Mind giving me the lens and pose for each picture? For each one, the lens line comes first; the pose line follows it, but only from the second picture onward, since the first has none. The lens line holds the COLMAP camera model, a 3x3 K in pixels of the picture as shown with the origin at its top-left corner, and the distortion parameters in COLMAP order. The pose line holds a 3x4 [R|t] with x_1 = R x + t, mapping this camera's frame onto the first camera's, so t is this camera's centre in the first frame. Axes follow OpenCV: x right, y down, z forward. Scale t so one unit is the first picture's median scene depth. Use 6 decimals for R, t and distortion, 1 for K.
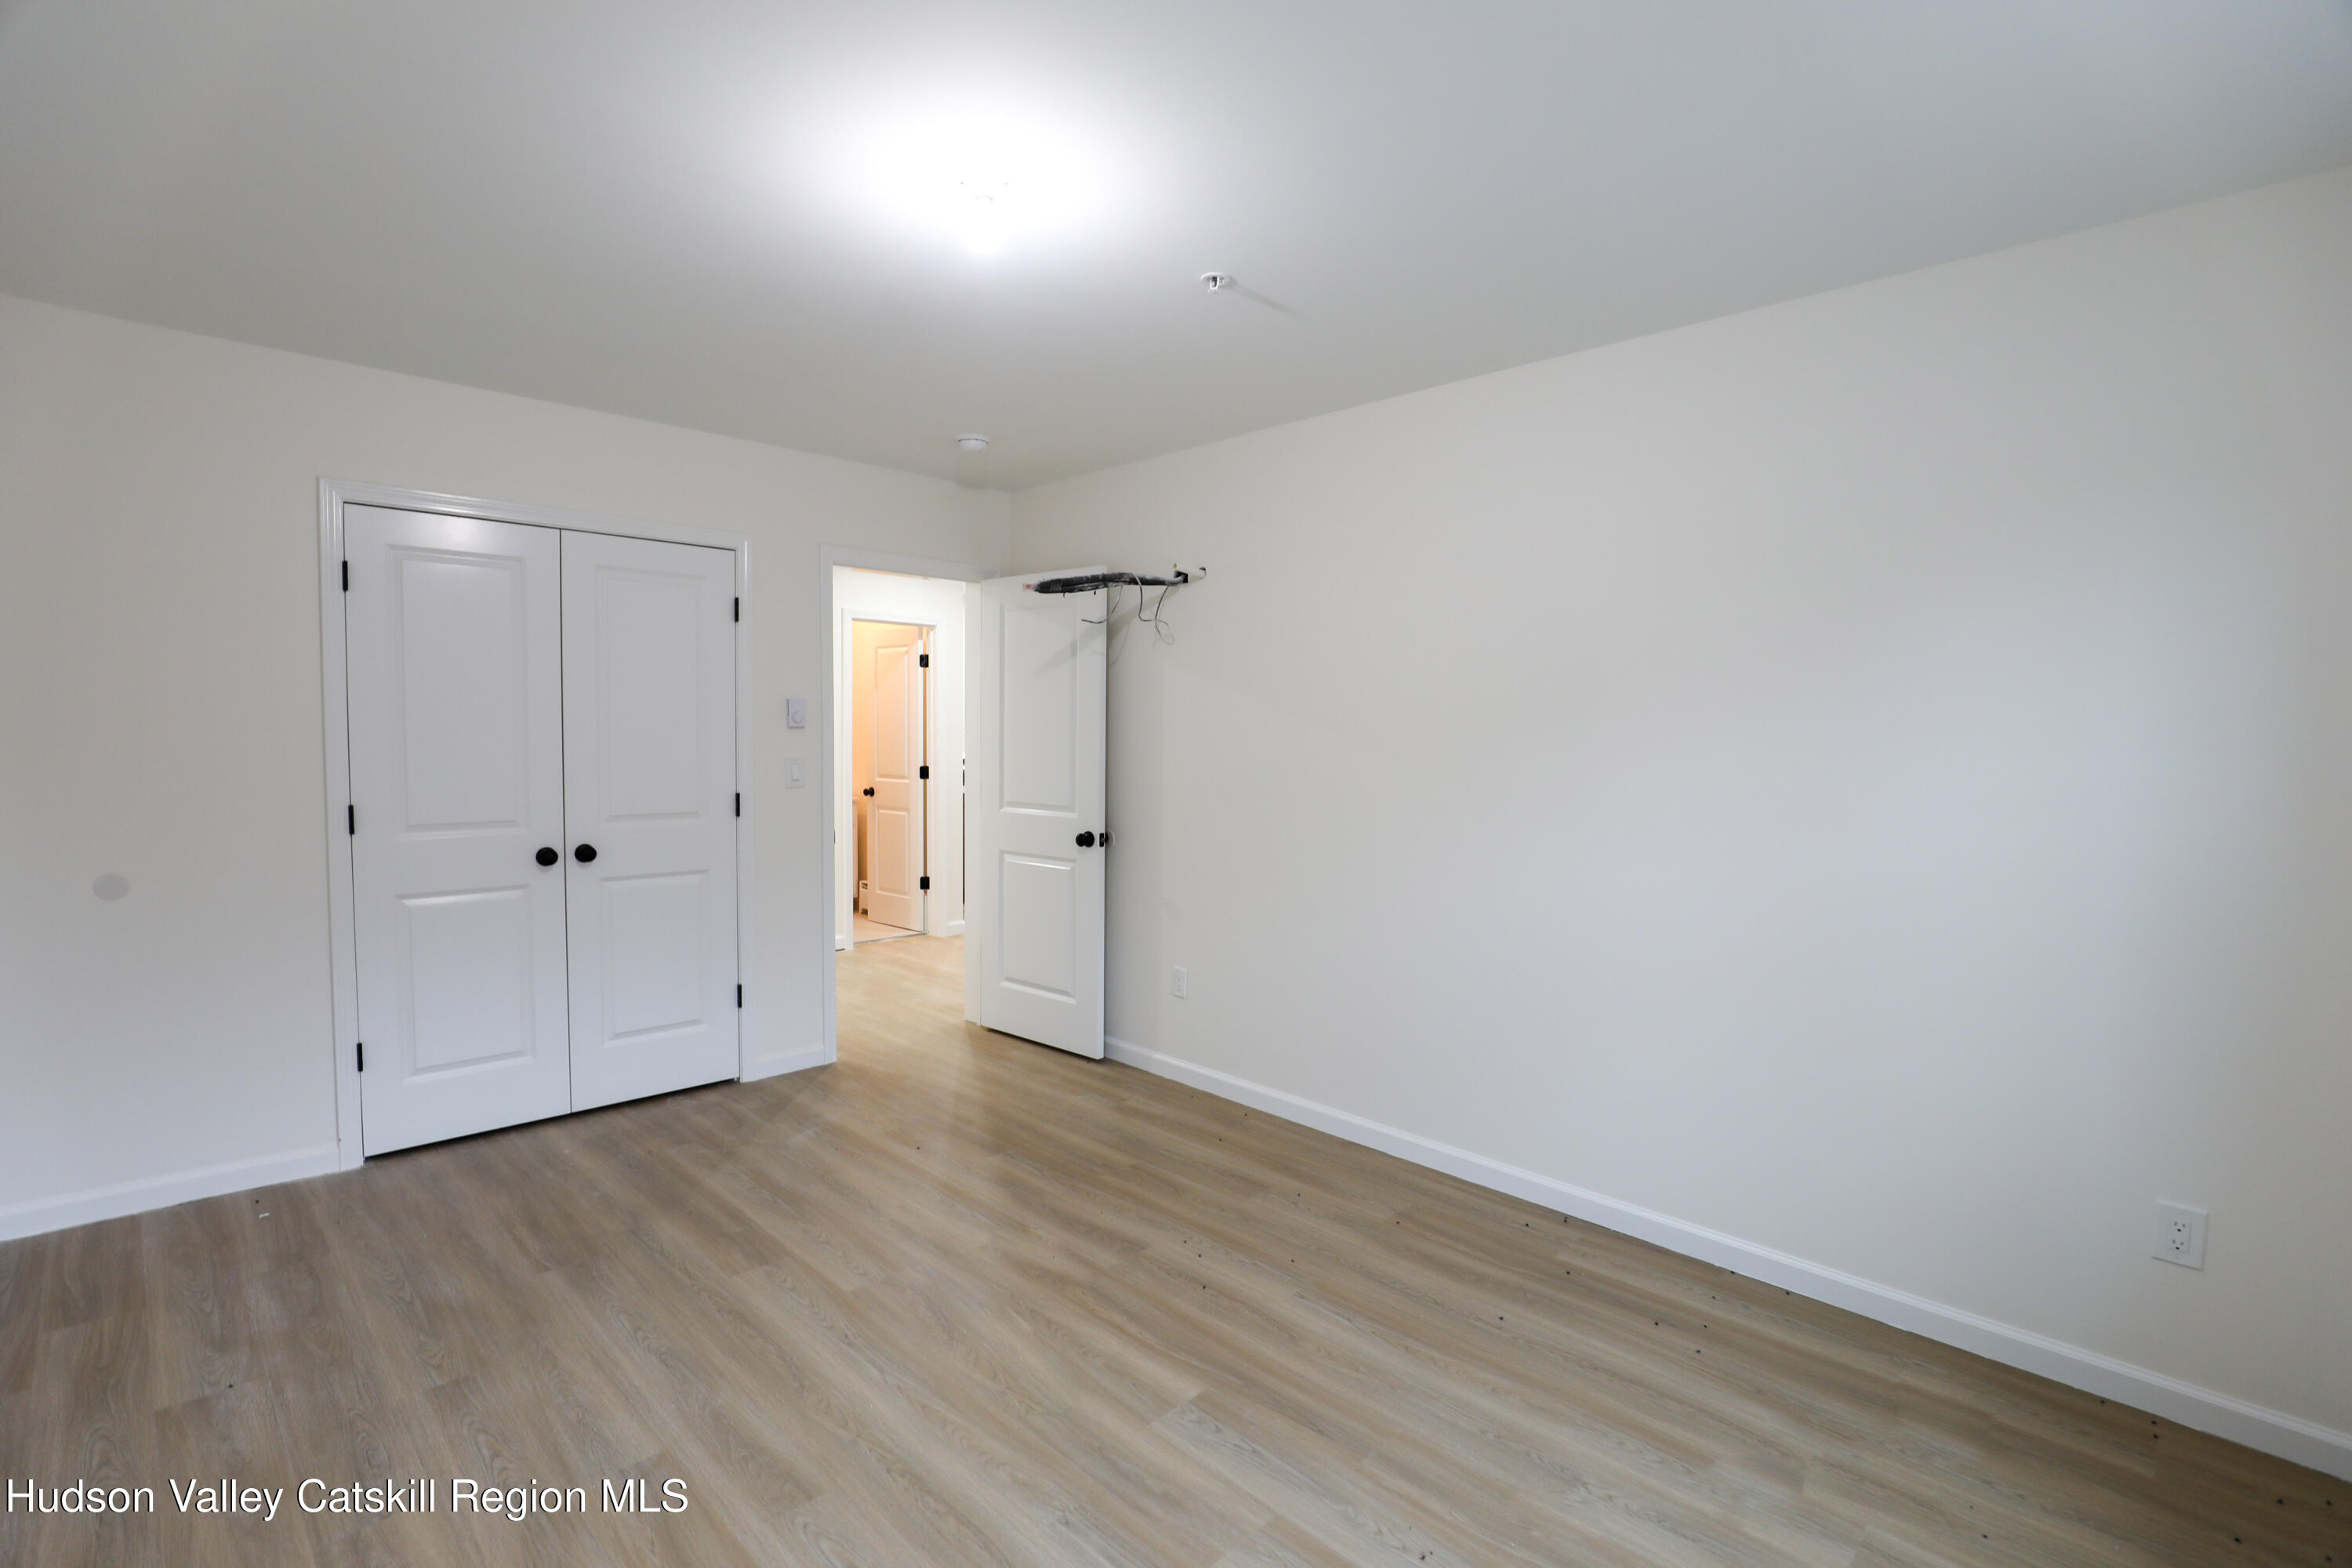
lens RADIAL K [[1091.9, 0, 1176.0], [0, 1091.9, 784.0], [0, 0, 1]] dist [-0.002183, -0.000126]
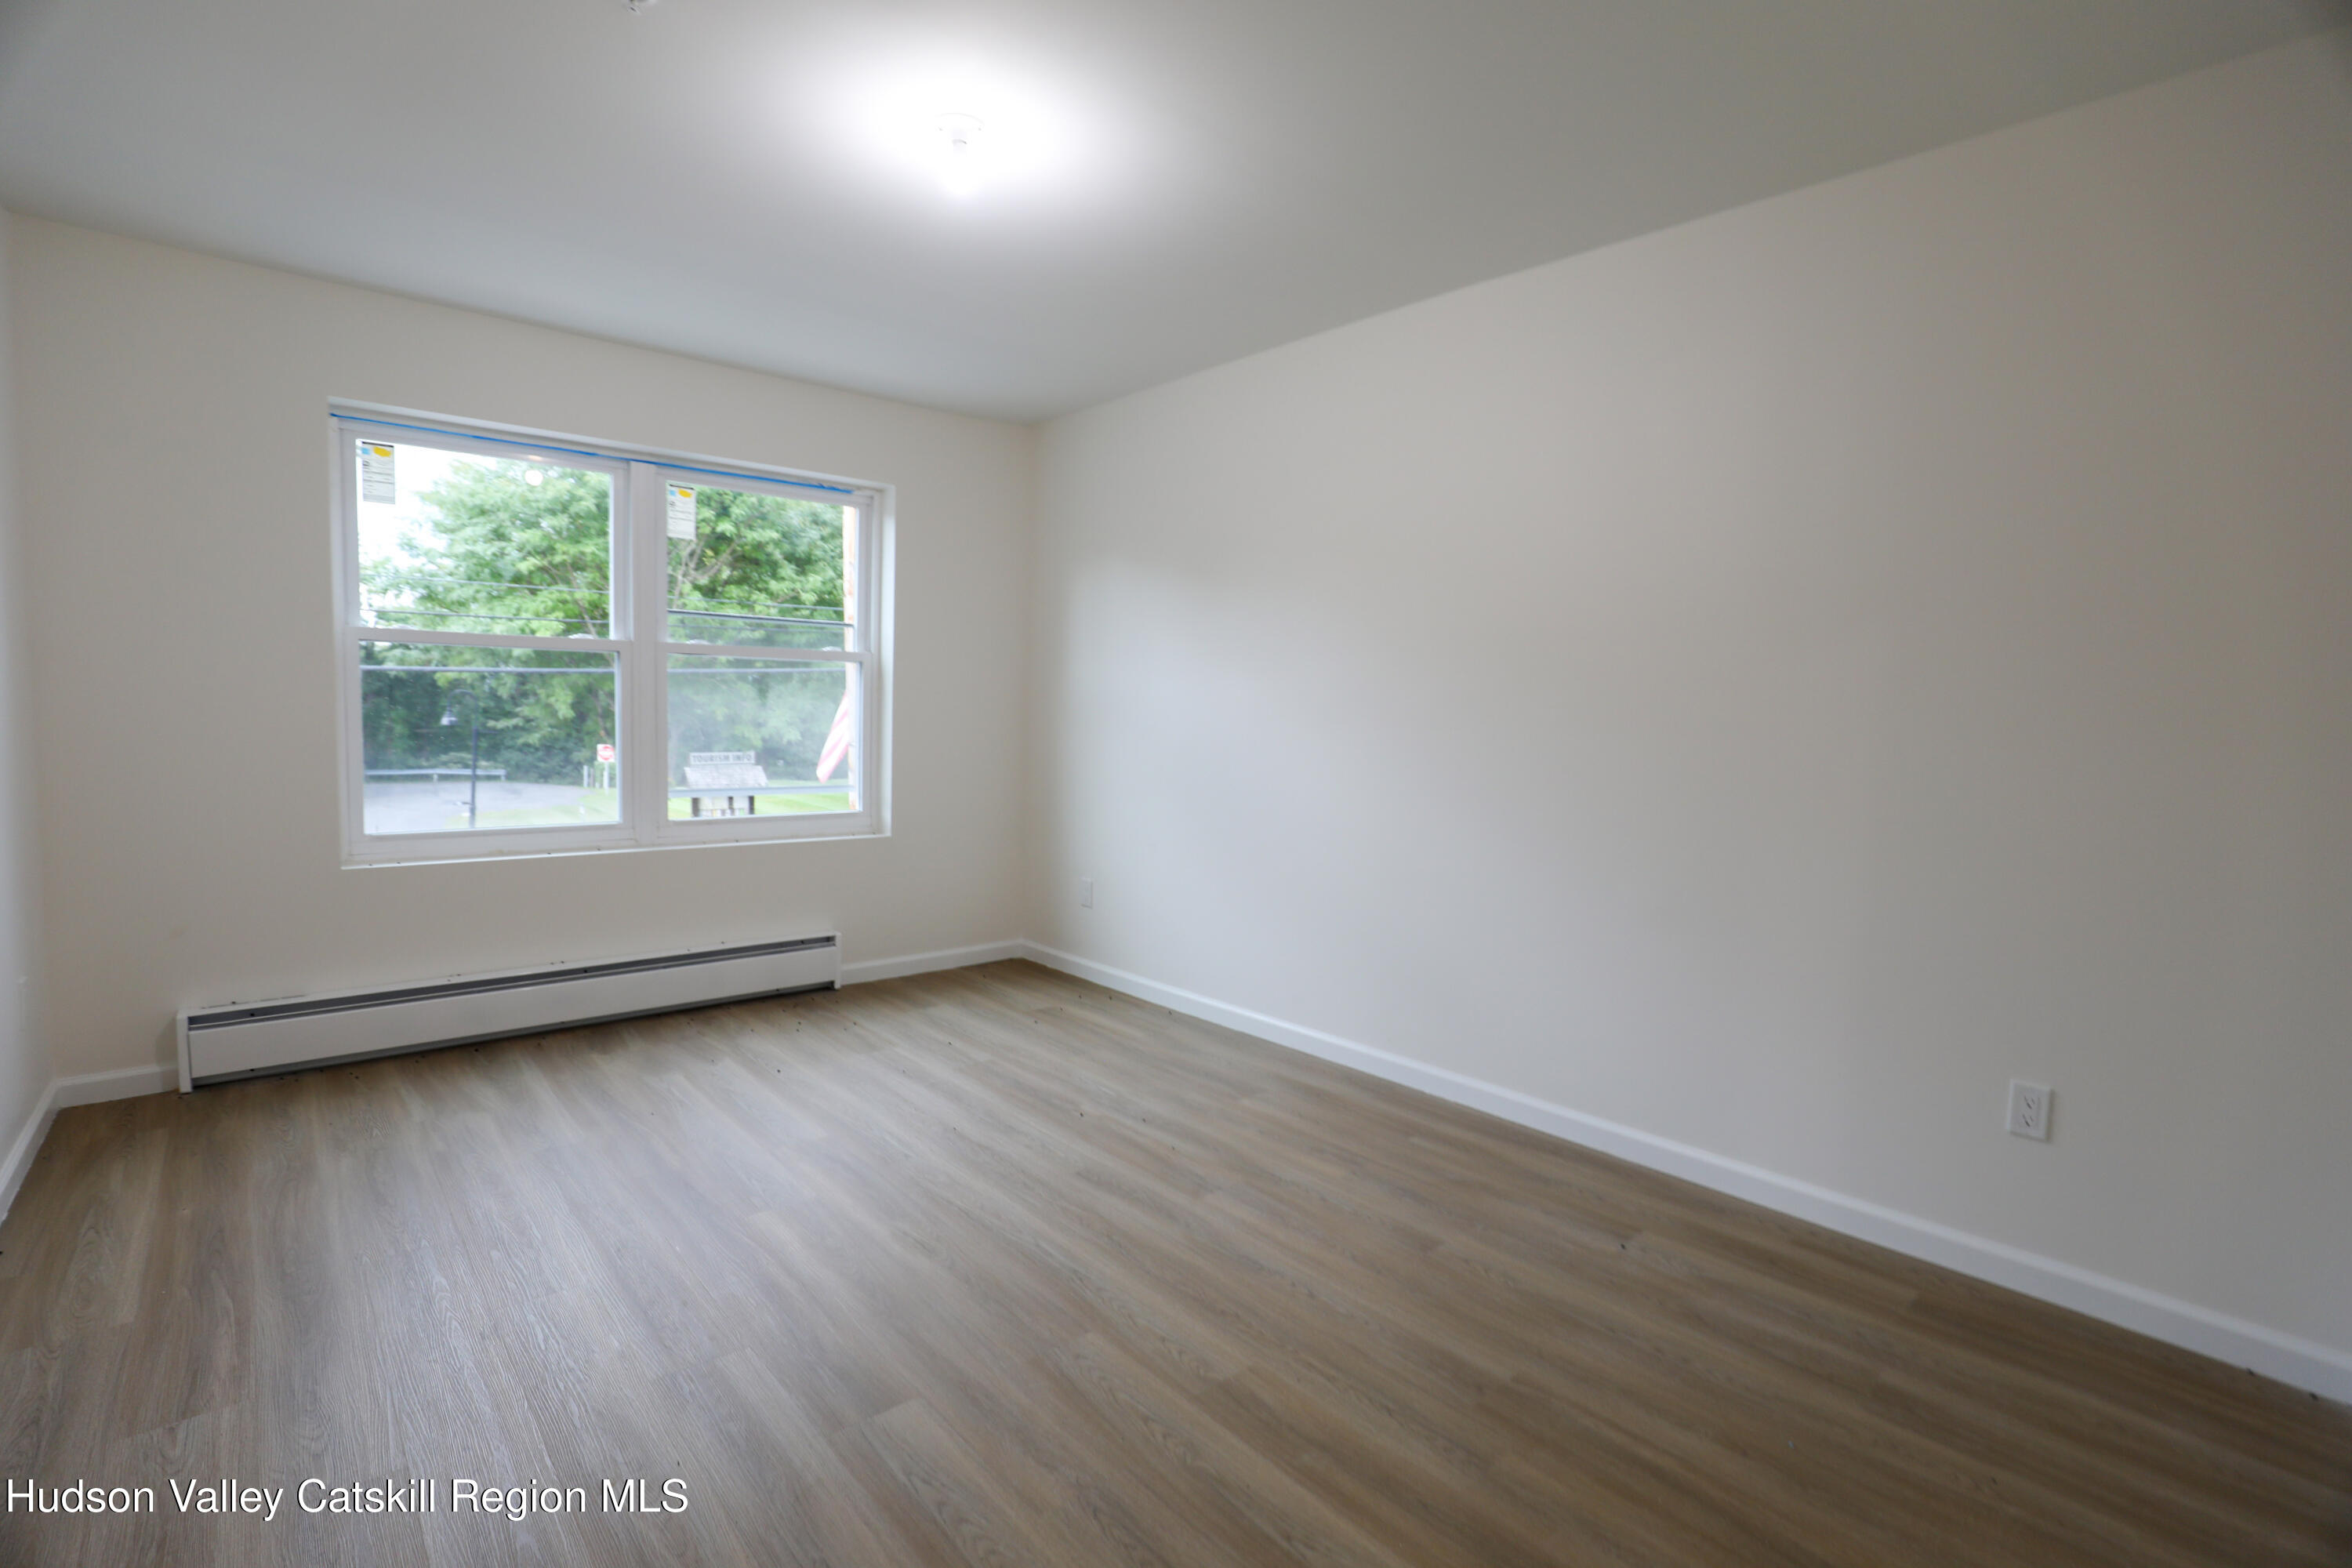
lens RADIAL K [[1114.4, 0, 1176.0], [0, 1114.4, 784.0], [0, 0, 1]] dist [0.000886, 0.000160]
pose [[-0.997031, -0.035790, 0.068180, -0.440314], [-0.027516, 0.992555, 0.118647, -0.027958], [-0.071919, 0.116419, -0.990593, 1.919260]]
